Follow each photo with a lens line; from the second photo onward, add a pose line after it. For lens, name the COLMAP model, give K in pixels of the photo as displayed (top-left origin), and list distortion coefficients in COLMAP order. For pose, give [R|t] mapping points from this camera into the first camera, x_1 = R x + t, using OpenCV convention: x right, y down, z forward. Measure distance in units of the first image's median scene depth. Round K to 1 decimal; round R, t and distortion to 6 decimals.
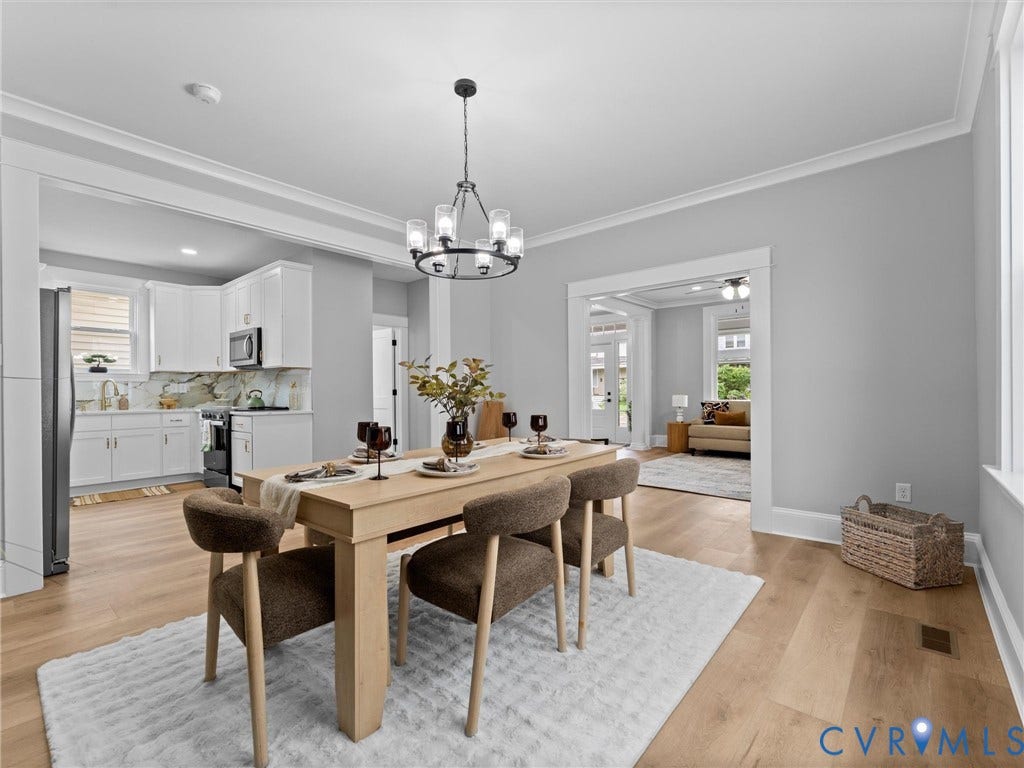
lens RADIAL K [[466.5, 0, 508.7], [0, 466.5, 393.9], [0, 0, 1]] dist [-0.001176, -0.000082]
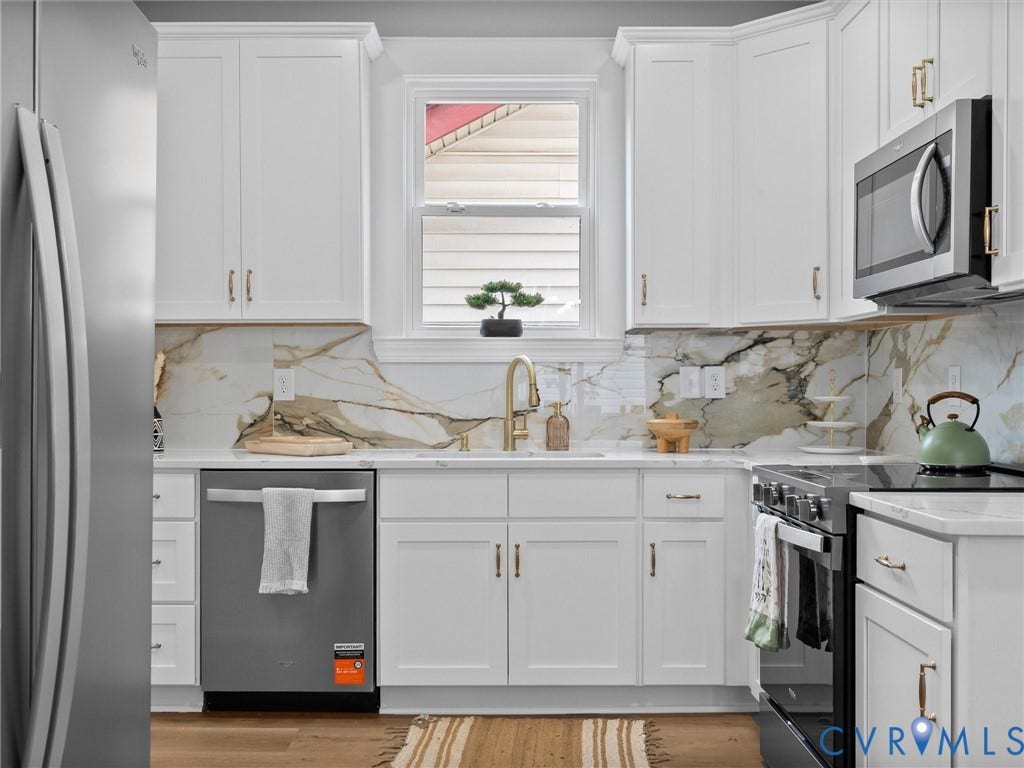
lens RADIAL K [[1110.0, 0, 493.0], [0, 1110.0, 384.2], [0, 0, 1]] dist [0.005366, 0.004190]
pose [[0.651873, 0.005186, -0.758311, -0.278575], [-0.008284, 0.999966, -0.000282, -0.011103], [0.758283, 0.006466, 0.651893, 0.475484]]
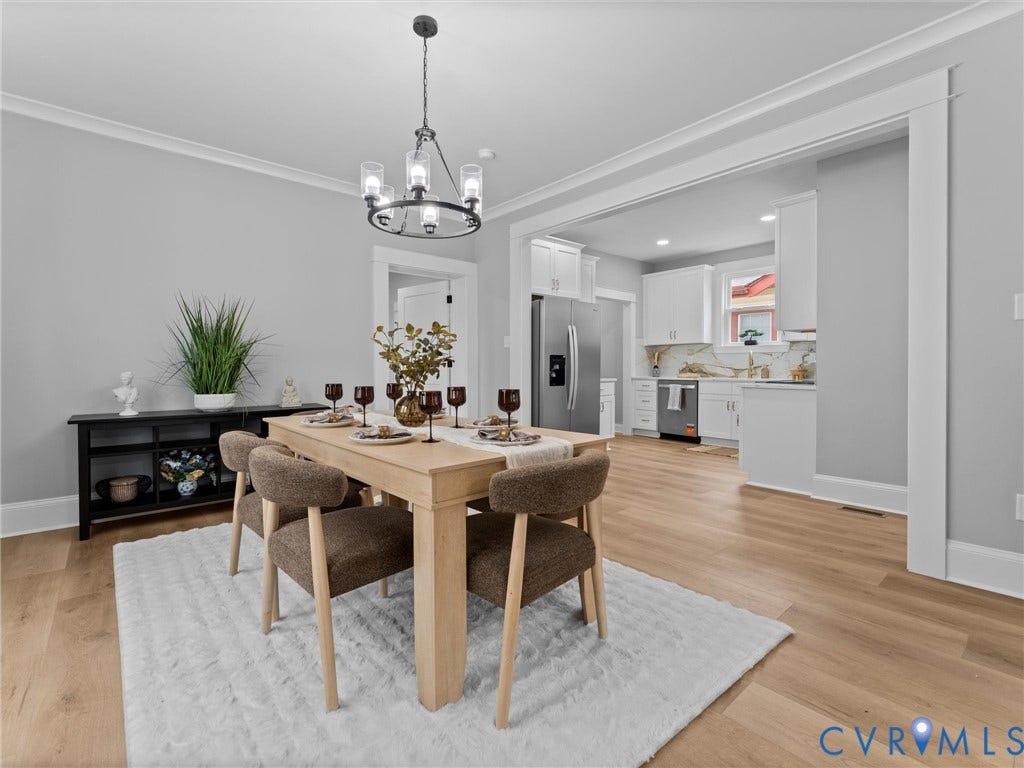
lens RADIAL K [[468.2, 0, 511.7], [0, 468.2, 370.4], [0, 0, 1]] dist [-0.004187, -0.000254]
pose [[-0.157023, 0.018044, -0.987430, 0.355464], [-0.001293, 0.999828, 0.018476, -0.003927], [0.987594, 0.004177, -0.156973, 0.599801]]
